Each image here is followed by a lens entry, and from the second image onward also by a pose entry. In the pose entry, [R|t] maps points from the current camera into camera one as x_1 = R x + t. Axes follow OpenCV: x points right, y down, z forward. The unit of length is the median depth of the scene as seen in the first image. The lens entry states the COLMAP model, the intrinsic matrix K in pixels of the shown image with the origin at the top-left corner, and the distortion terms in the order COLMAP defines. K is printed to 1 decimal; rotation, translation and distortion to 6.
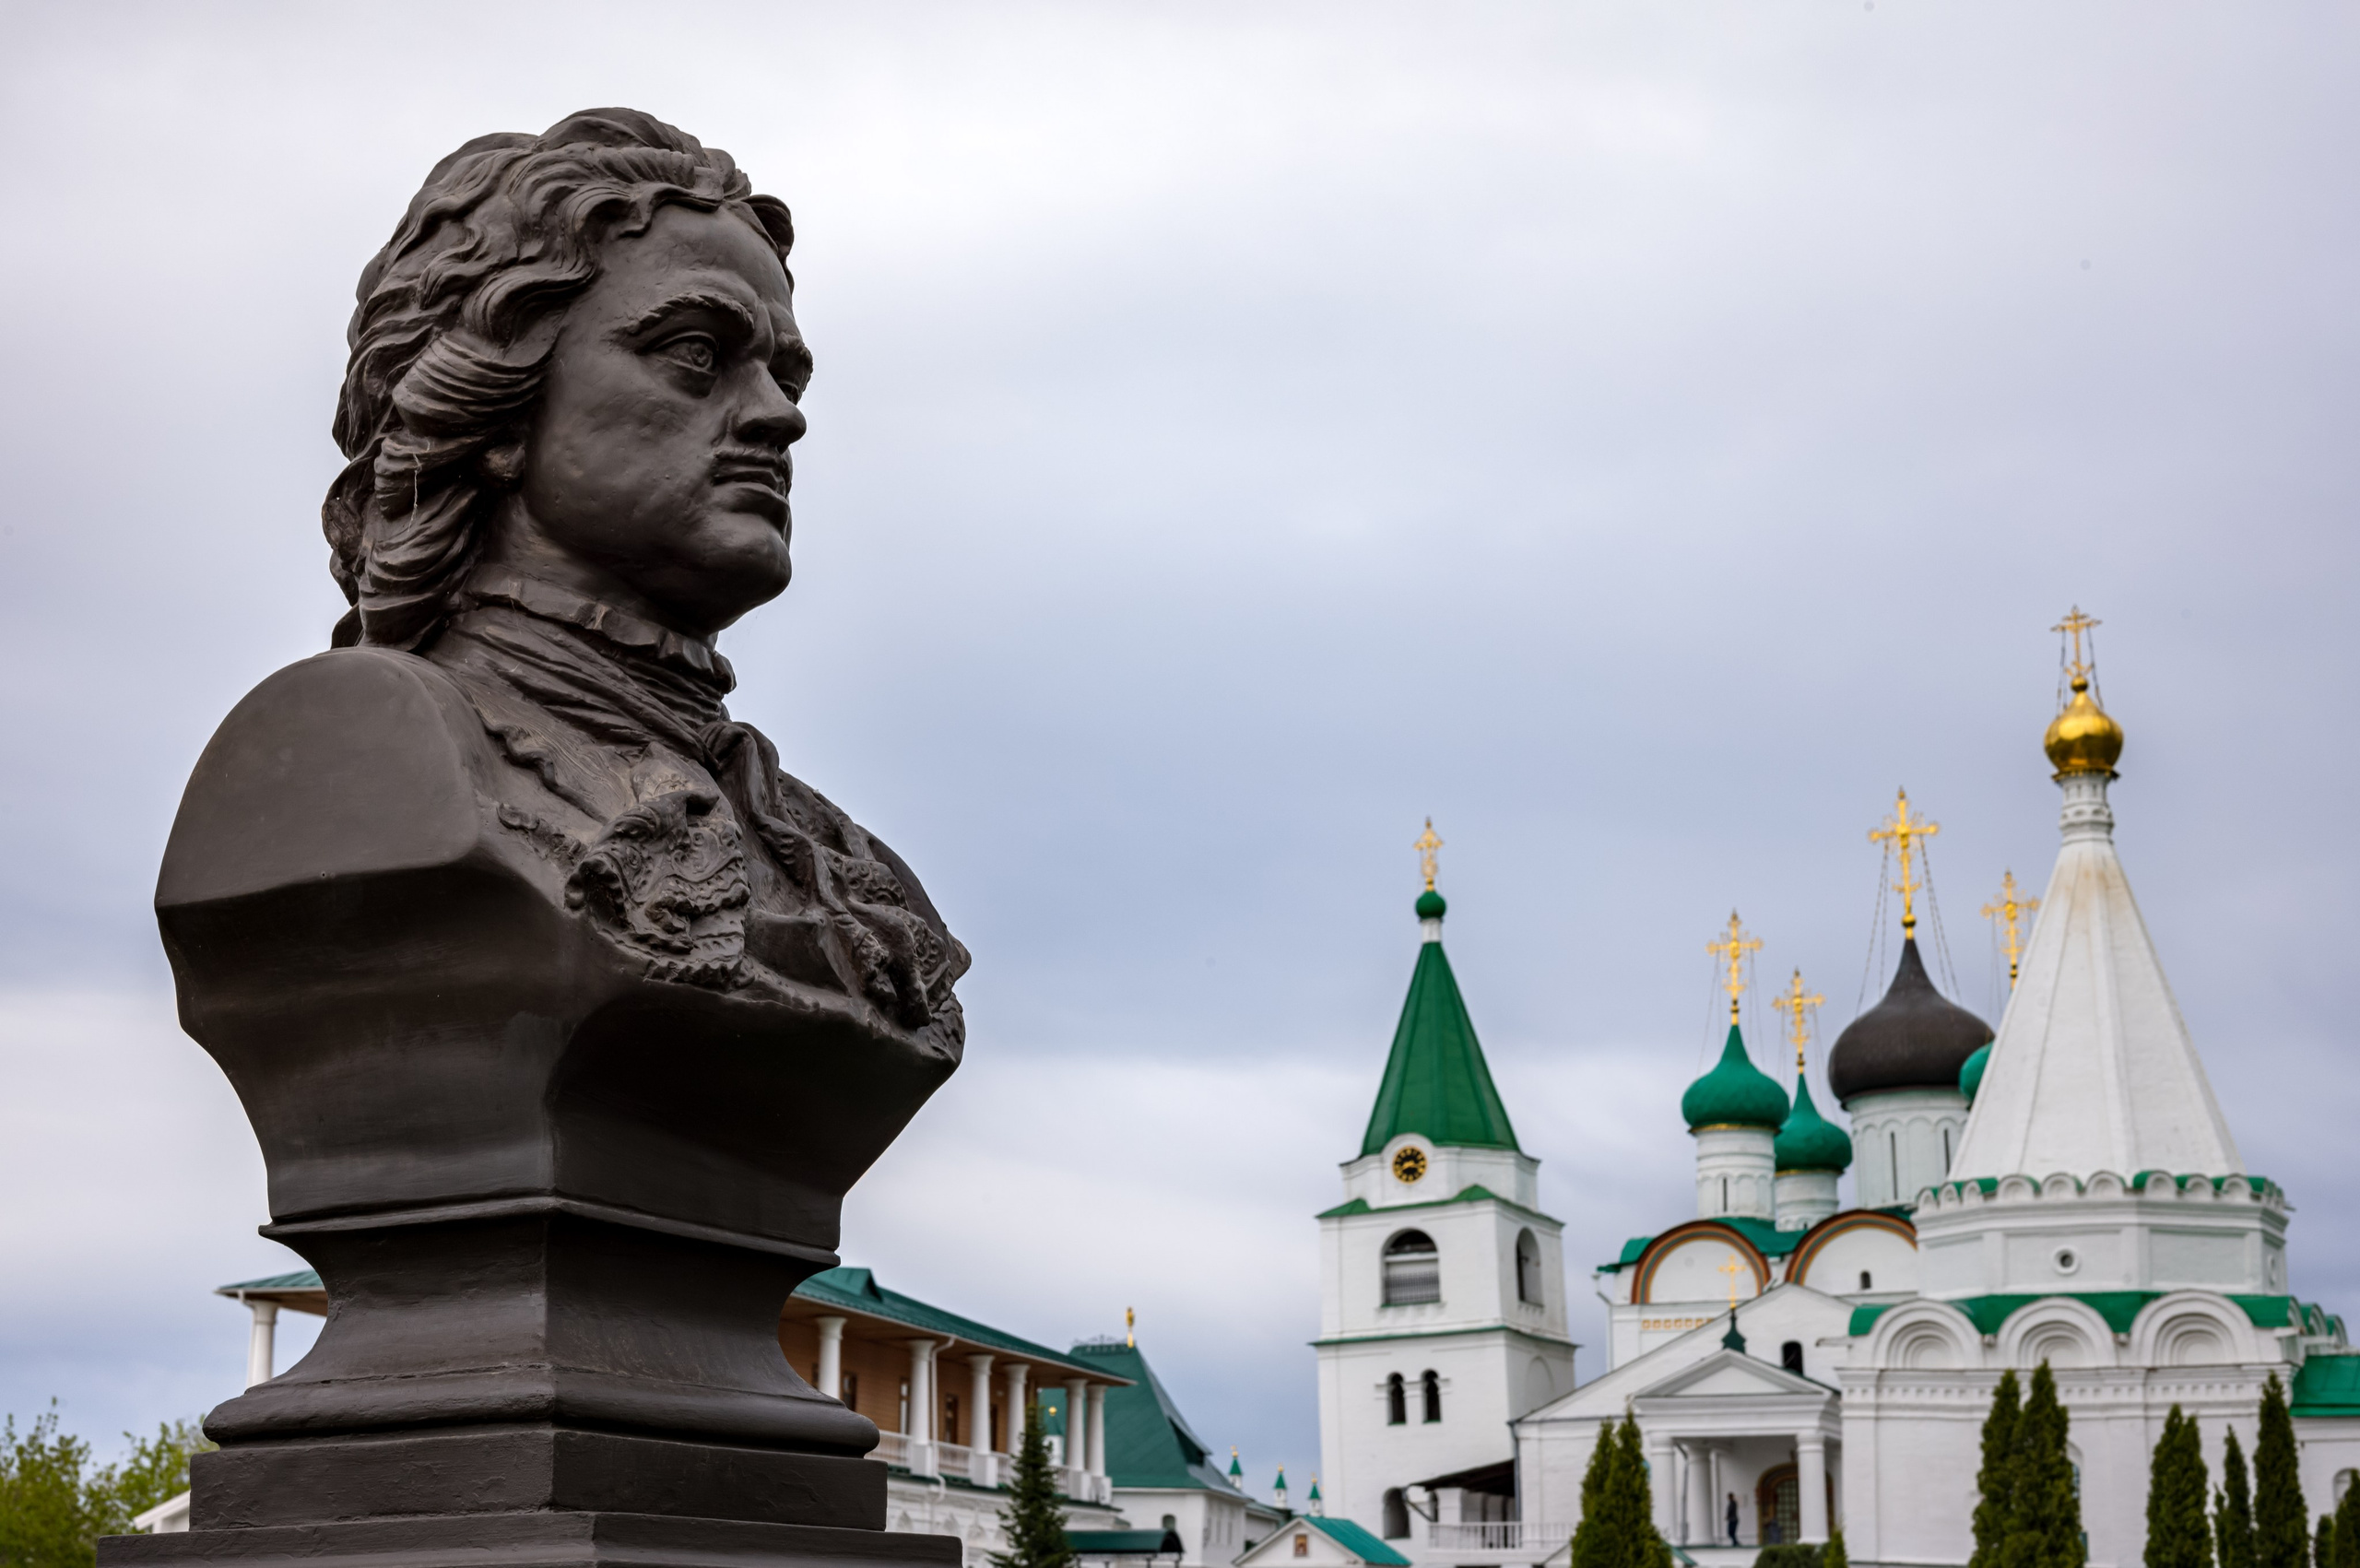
lens RADIAL K [[3251.5, 0, 1205.6], [0, 3251.5, 947.7], [0, 0, 1]] dist [-0.034808, 0.000000]
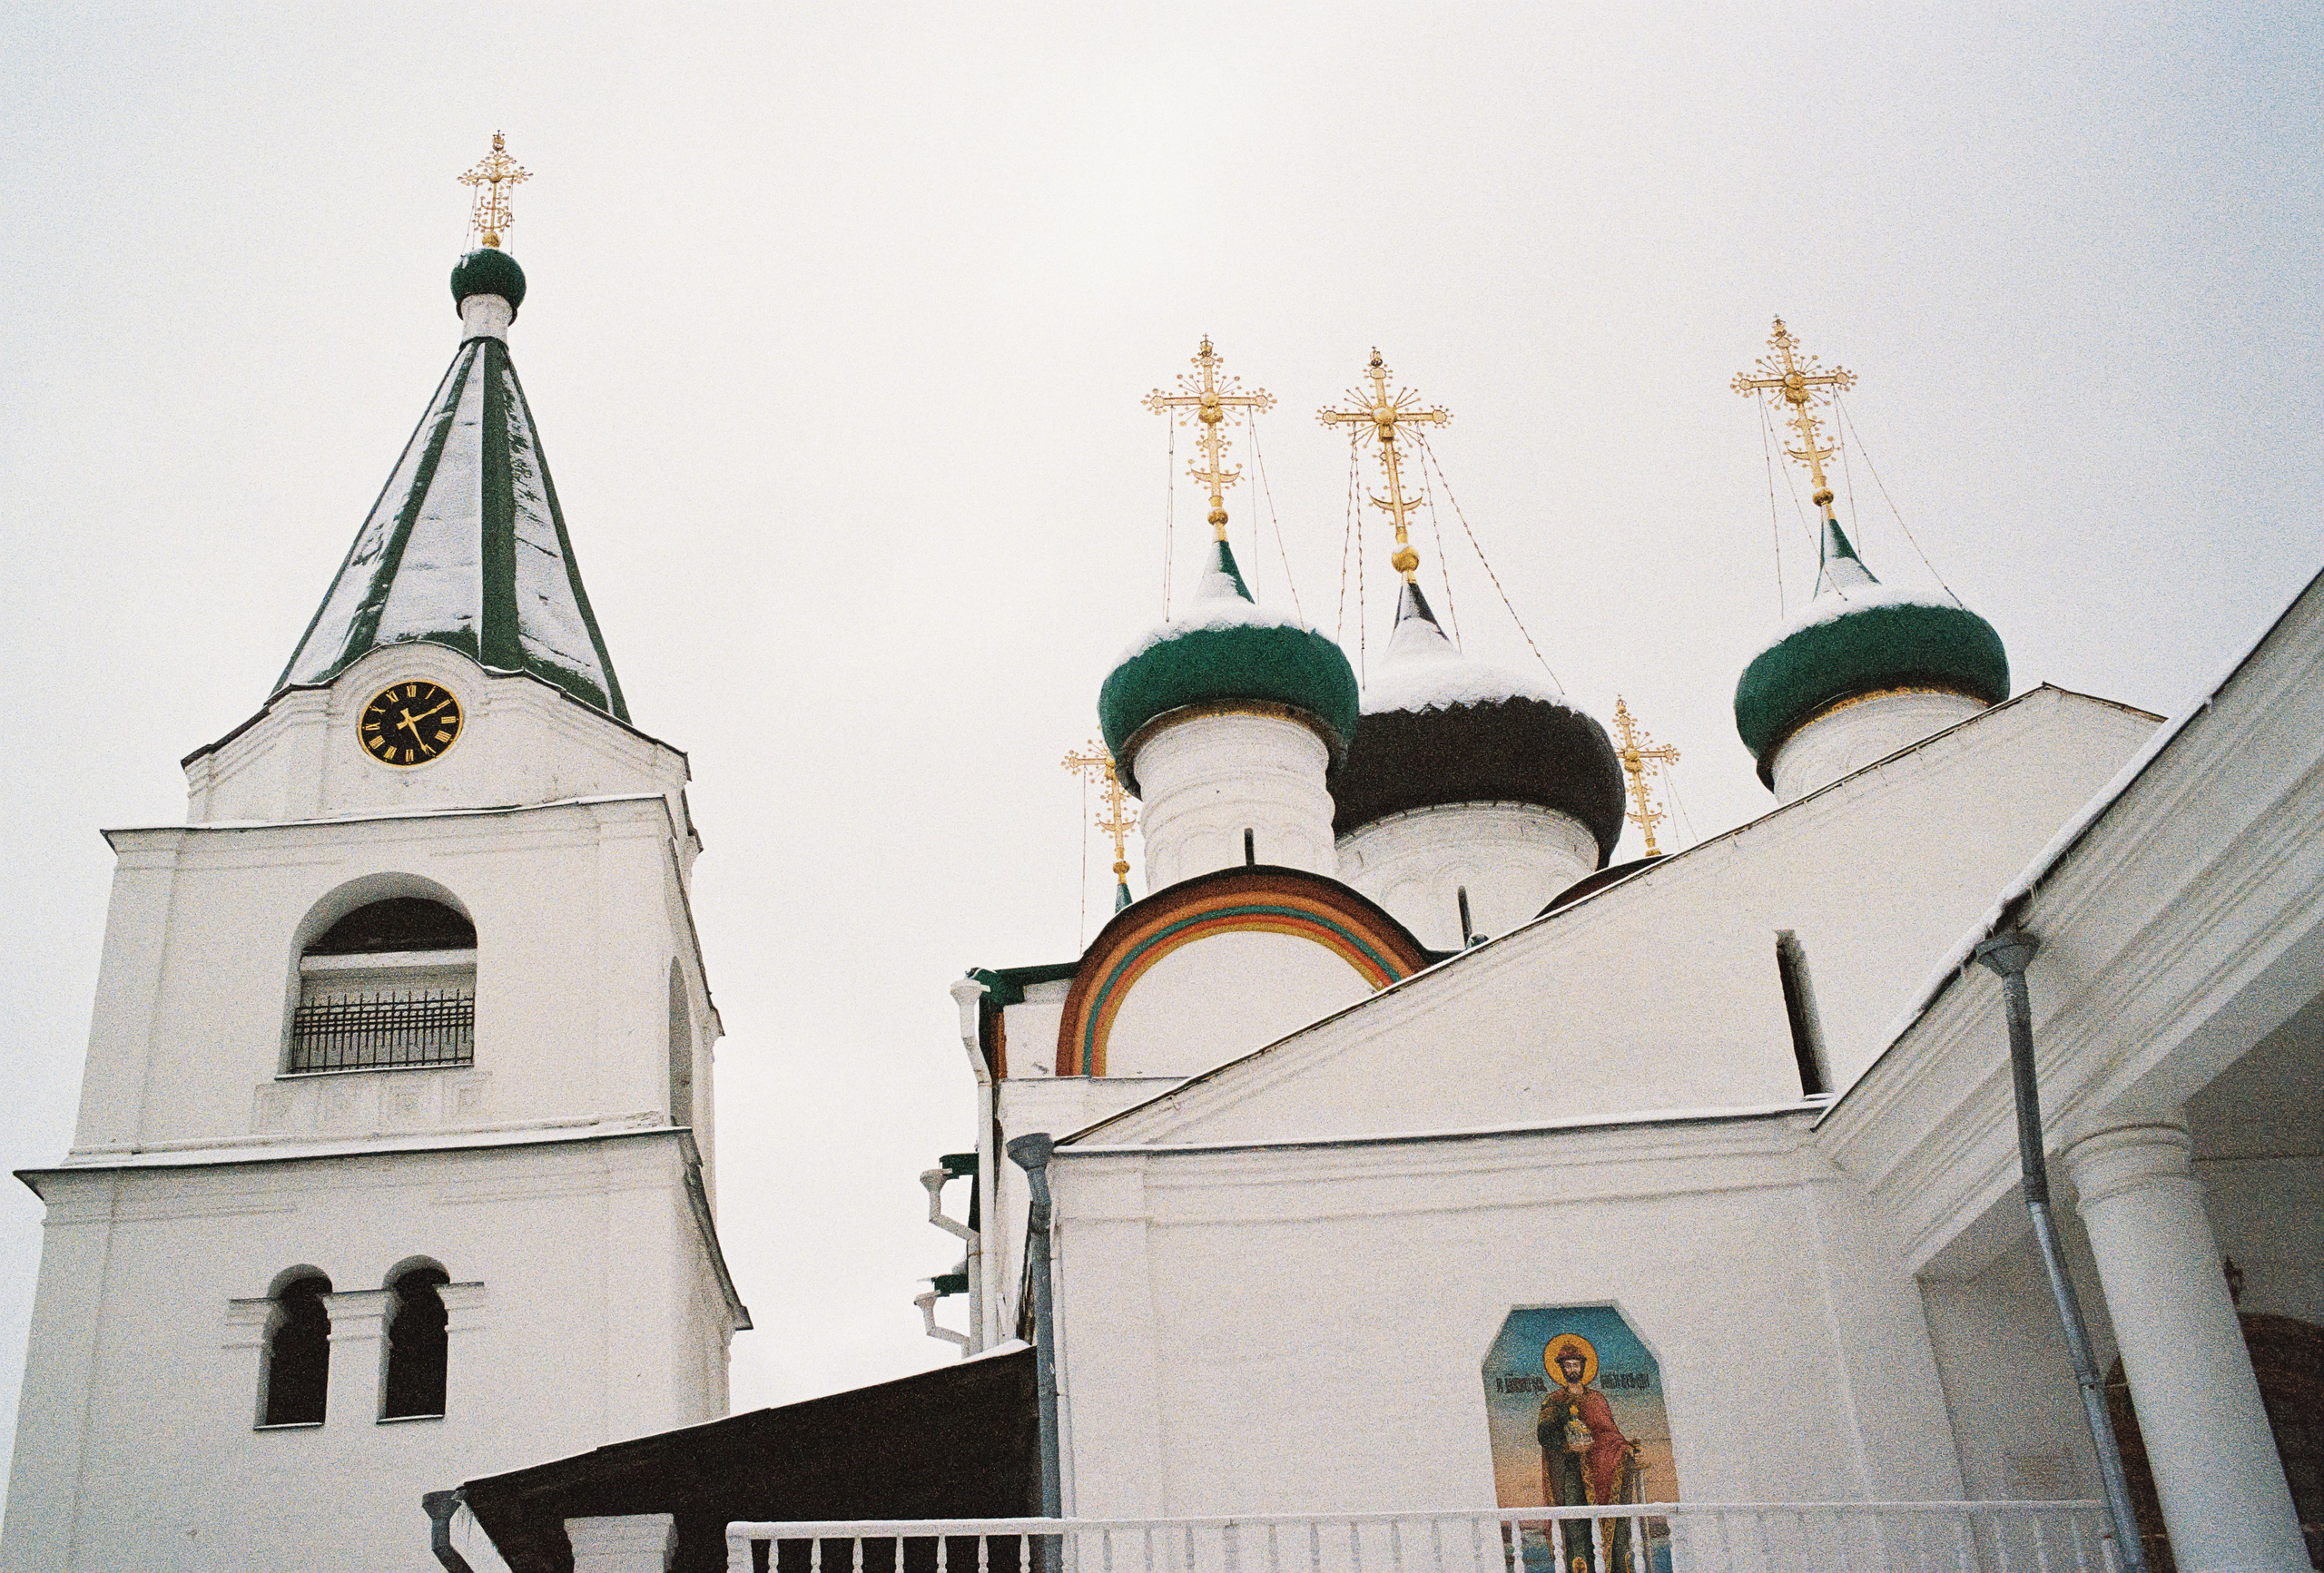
lens RADIAL K [[2432.1, 0, 1124.1], [0, 2432.1, 770.4], [0, 0, 1]] dist [0.015188, 0.000000]
pose [[0.882889, 0.184153, 0.431967, 0.016712], [-0.049446, 0.951239, -0.304464, 0.153914], [-0.466972, 0.247449, 0.848944, 0.745348]]
